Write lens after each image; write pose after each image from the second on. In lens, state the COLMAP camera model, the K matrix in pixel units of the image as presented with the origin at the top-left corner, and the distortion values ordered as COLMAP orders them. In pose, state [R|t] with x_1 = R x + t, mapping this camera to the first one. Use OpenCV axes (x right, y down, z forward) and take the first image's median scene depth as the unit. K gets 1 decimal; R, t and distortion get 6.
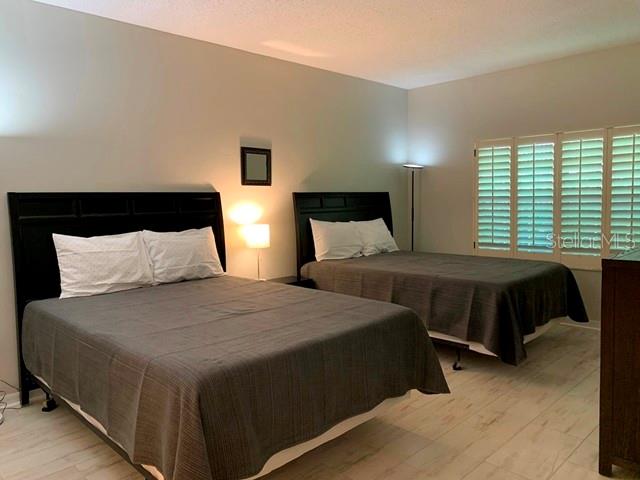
lens RADIAL K [[506.8, 0, 321.6], [0, 506.8, 230.0], [0, 0, 1]] dist [0.217839, 0.000514]
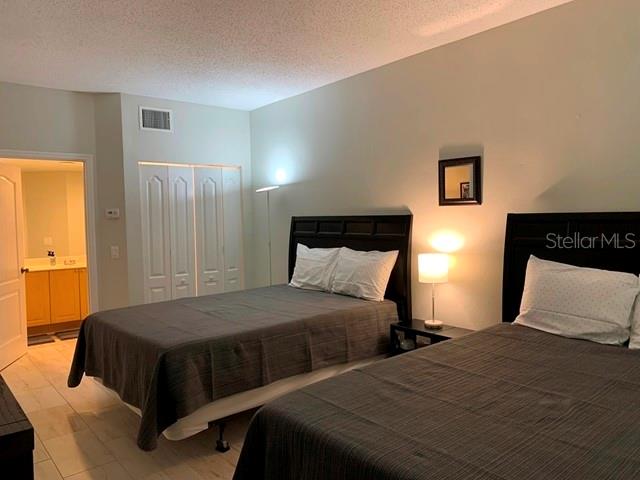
lens RADIAL K [[485.7, 0, 320.0], [0, 485.7, 240.0], [0, 0, 1]] dist [0.013816, 0.000112]
pose [[-0.108135, 0.058567, -0.992410, 0.663266], [-0.053890, 0.996450, 0.064678, -0.073278], [0.992674, 0.060474, -0.104595, 0.899134]]
